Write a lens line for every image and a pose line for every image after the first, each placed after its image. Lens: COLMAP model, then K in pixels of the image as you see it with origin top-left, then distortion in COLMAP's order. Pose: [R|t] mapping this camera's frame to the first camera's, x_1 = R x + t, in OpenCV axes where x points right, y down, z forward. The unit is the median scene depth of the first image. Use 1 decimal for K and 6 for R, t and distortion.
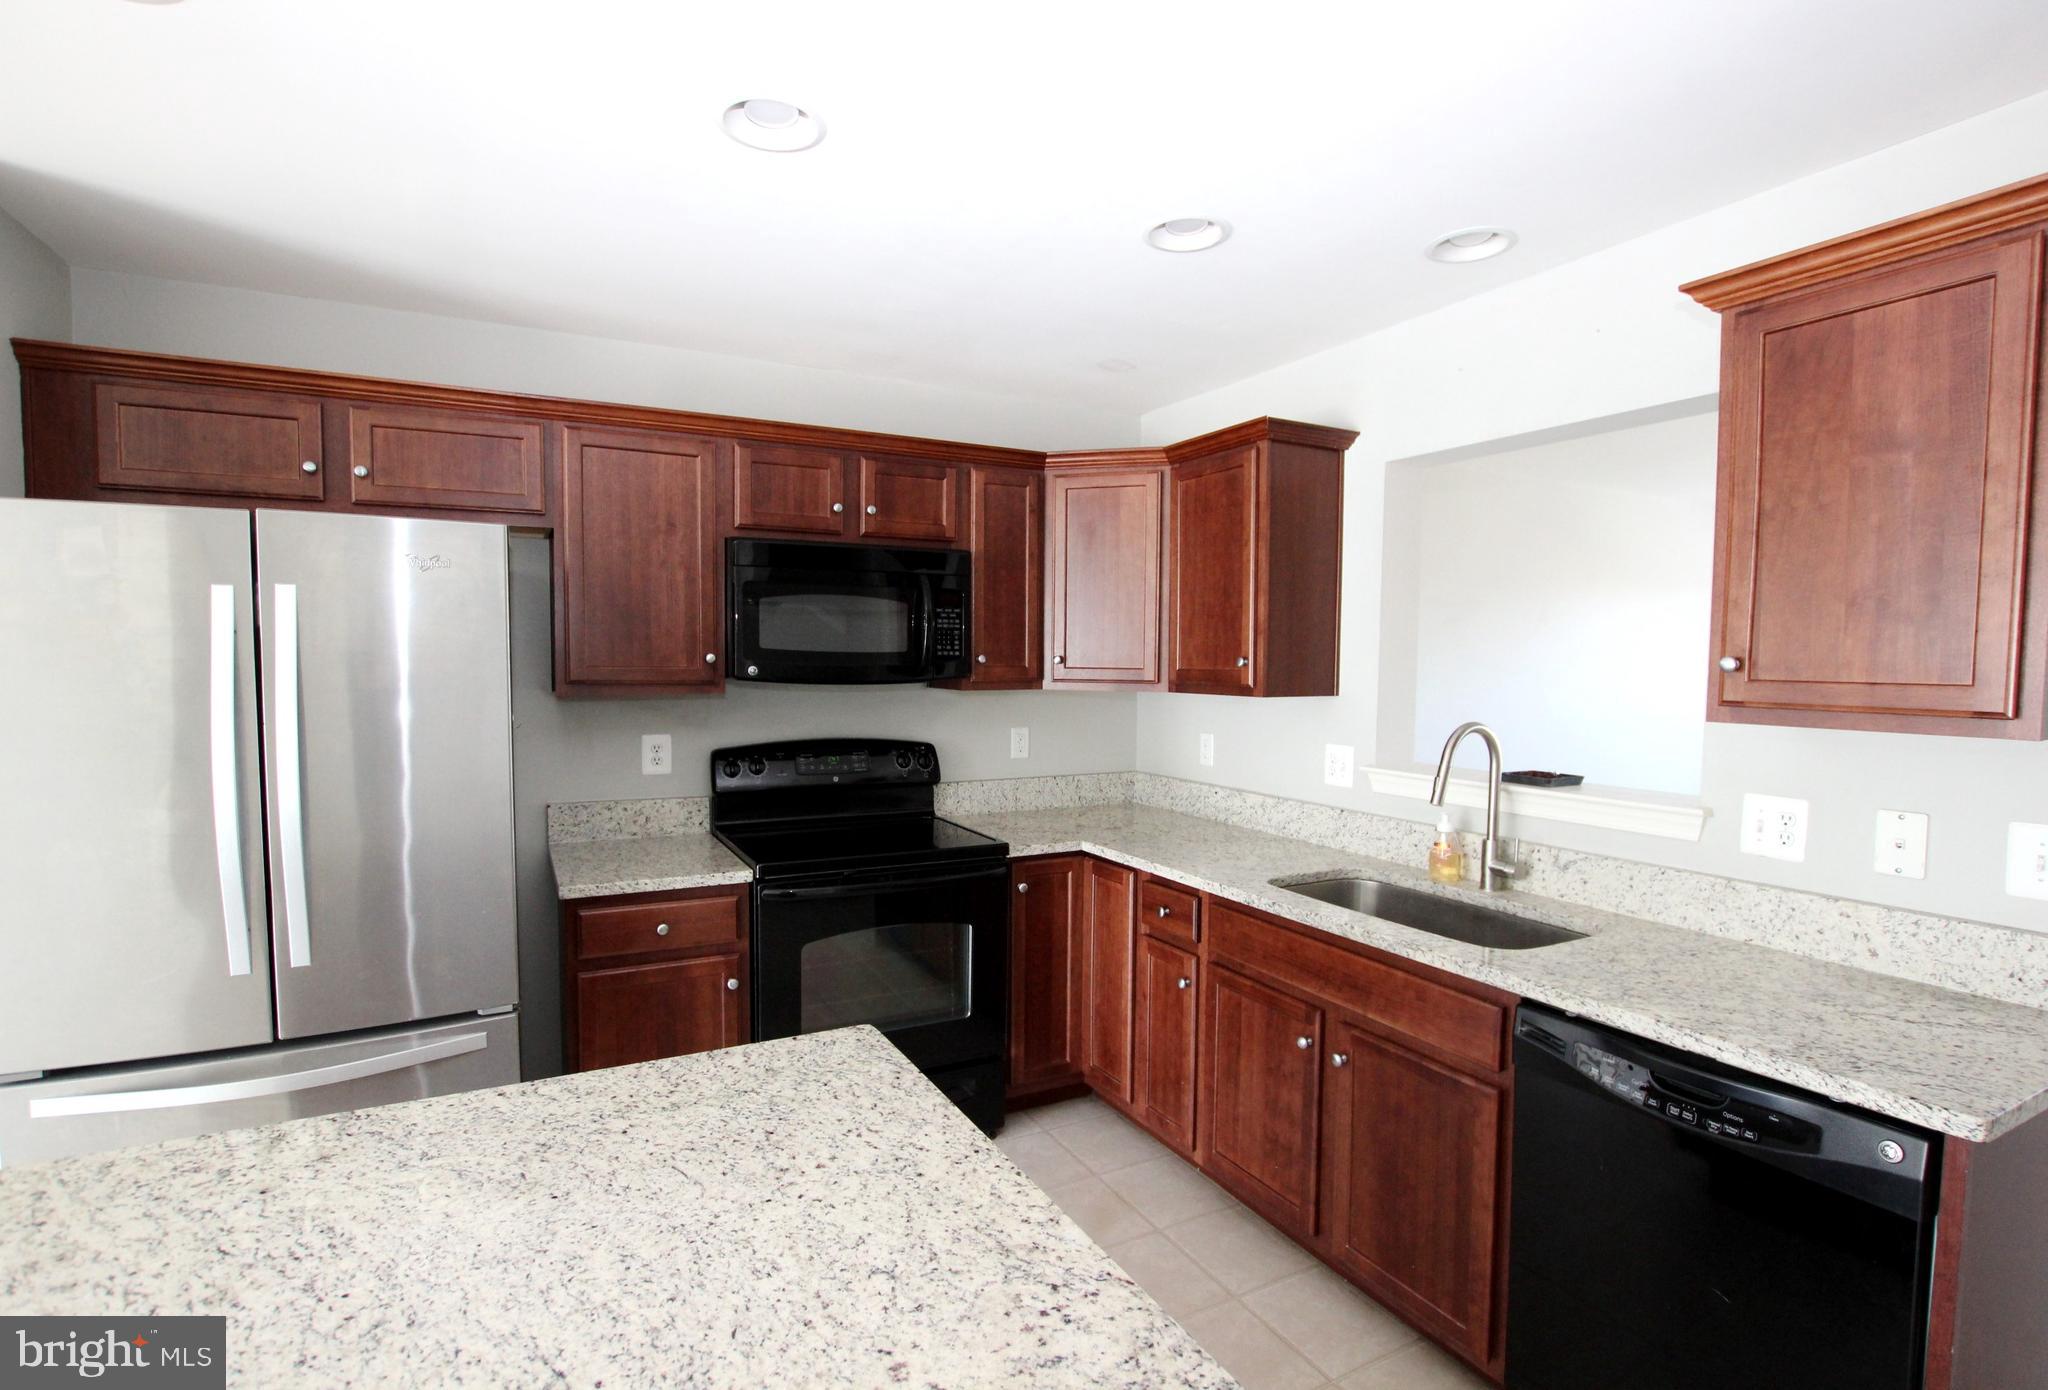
lens RADIAL K [[971.1, 0, 1019.3], [0, 971.1, 715.8], [0, 0, 1]] dist [-0.027043, 0.000236]
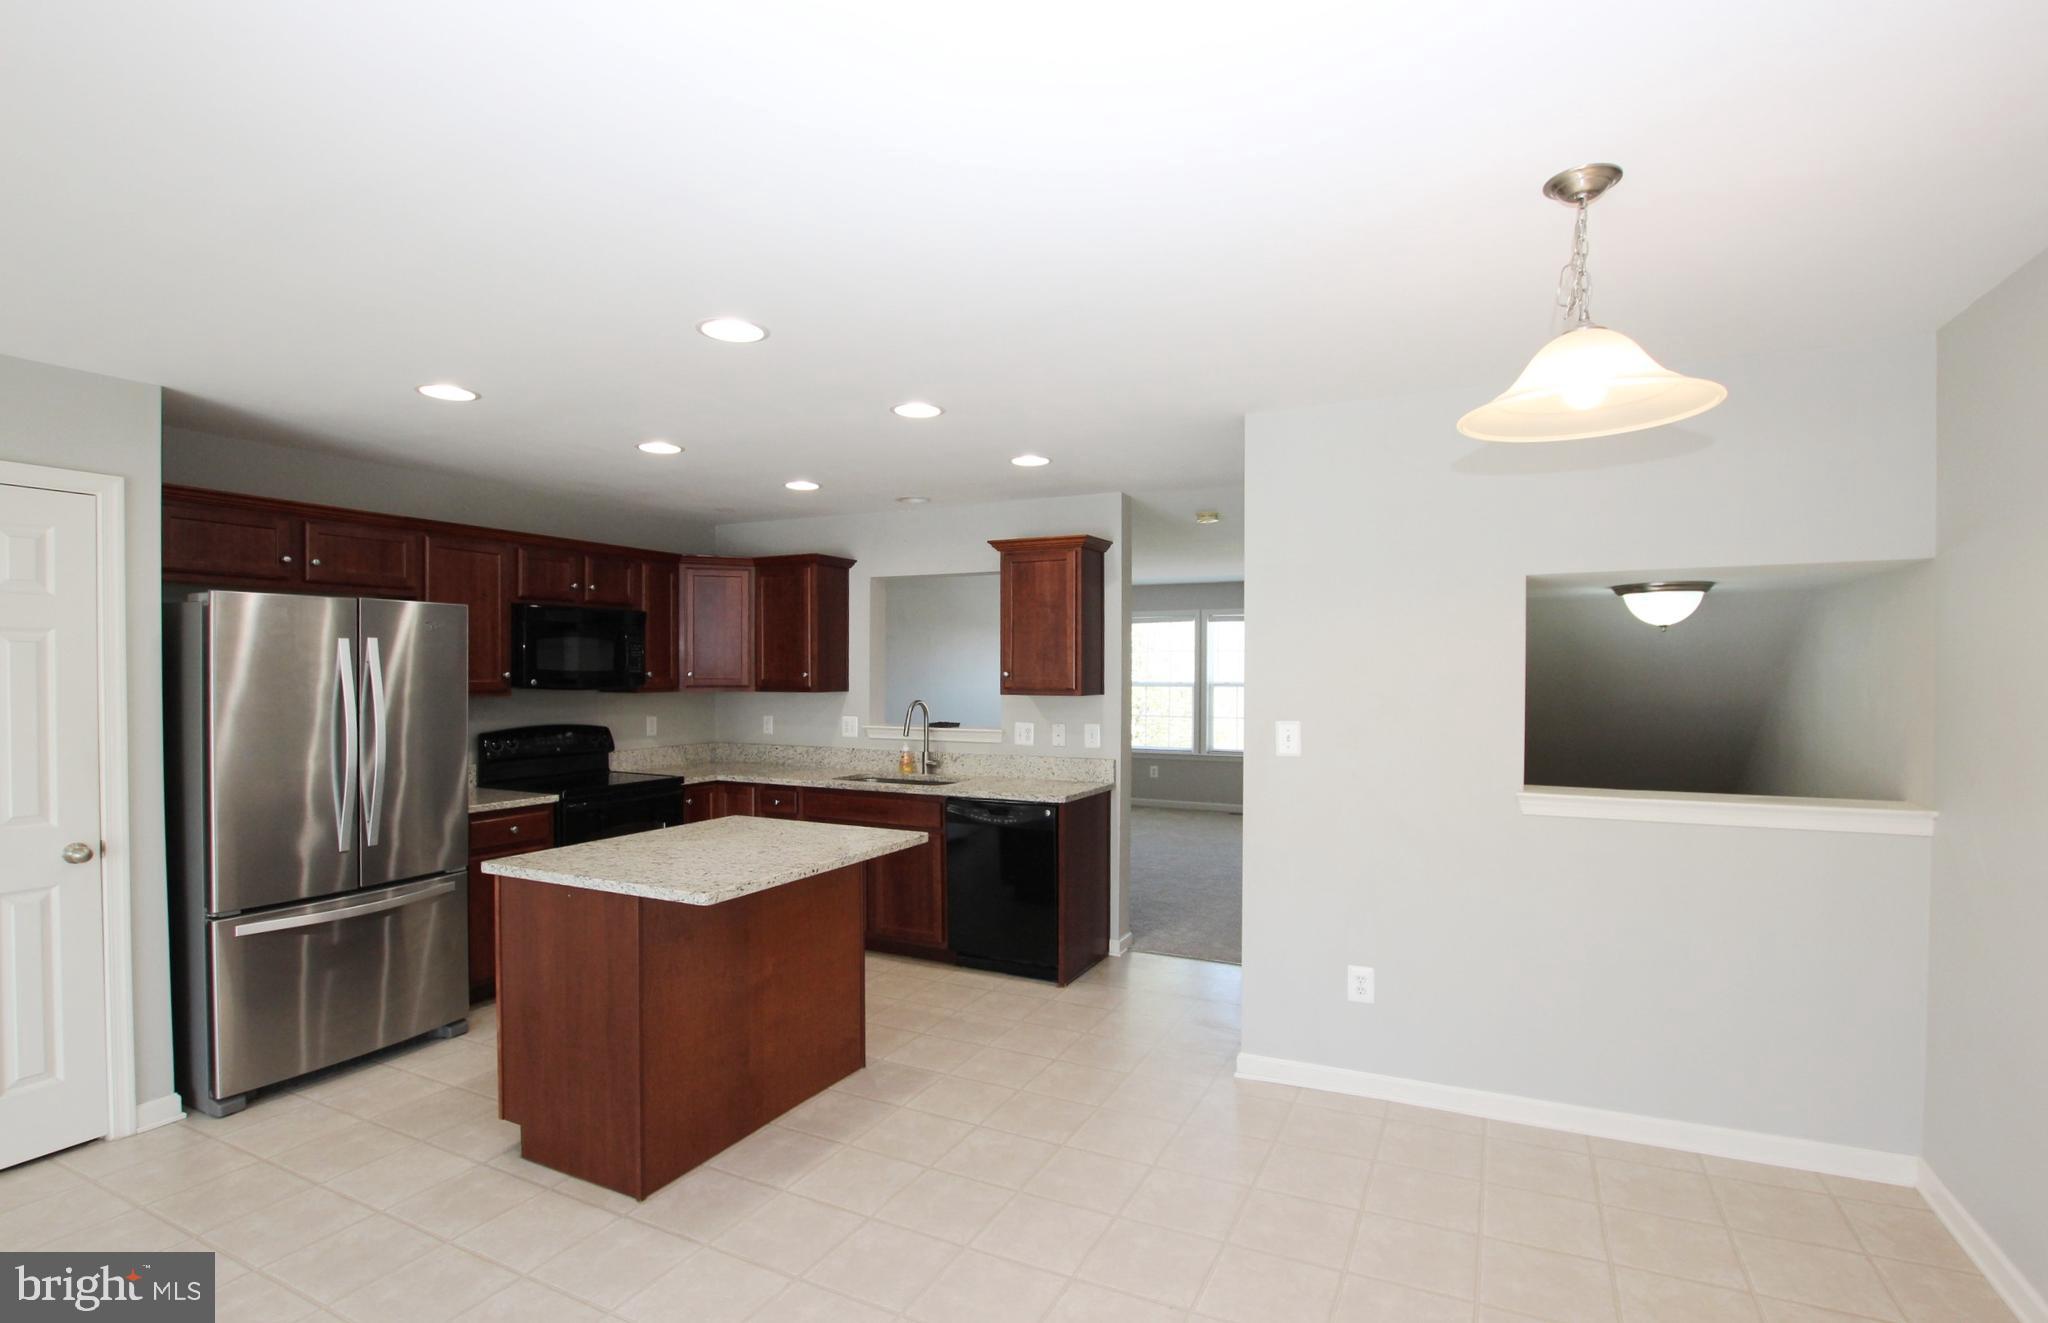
lens RADIAL K [[969.5, 0, 1034.0], [0, 969.5, 684.7], [0, 0, 1]] dist [-0.028670, 0.000729]
pose [[0.806809, -0.014354, 0.590638, -0.611437], [0.039208, 0.998802, -0.029285, 0.044108], [-0.589510, 0.046785, 0.806405, -0.936907]]
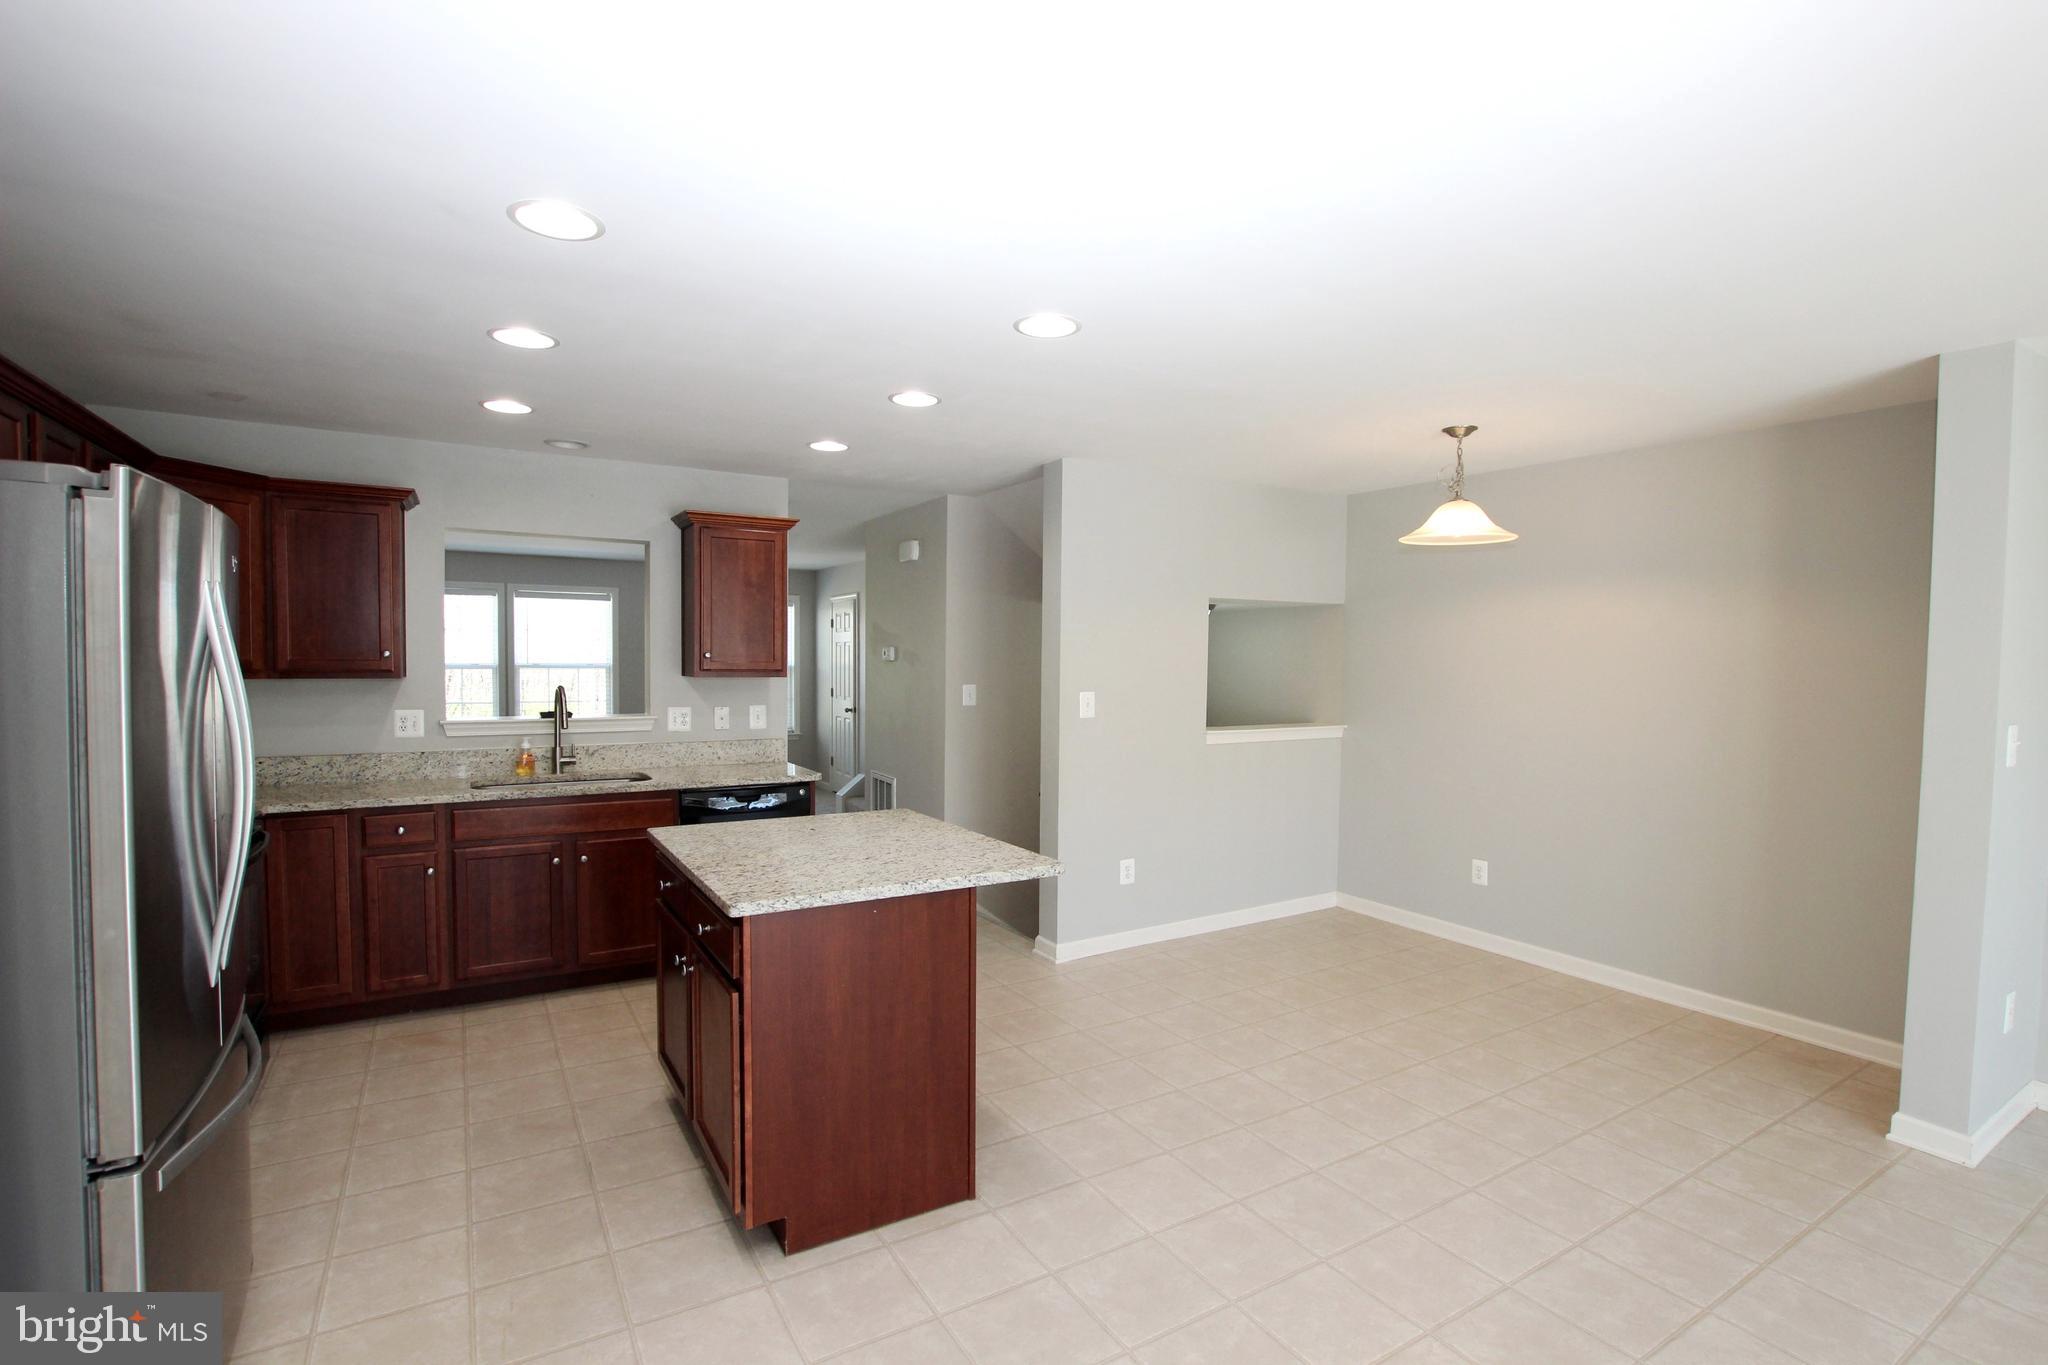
lens RADIAL K [[945.3, 0, 1036.8], [0, 945.3, 701.8], [0, 0, 1]] dist [-0.029058, 0.000112]
pose [[-0.064355, -0.053503, 0.996492, -1.318511], [0.047495, 0.997266, 0.056612, -0.019227], [-0.996796, 0.050971, -0.061638, 0.156033]]
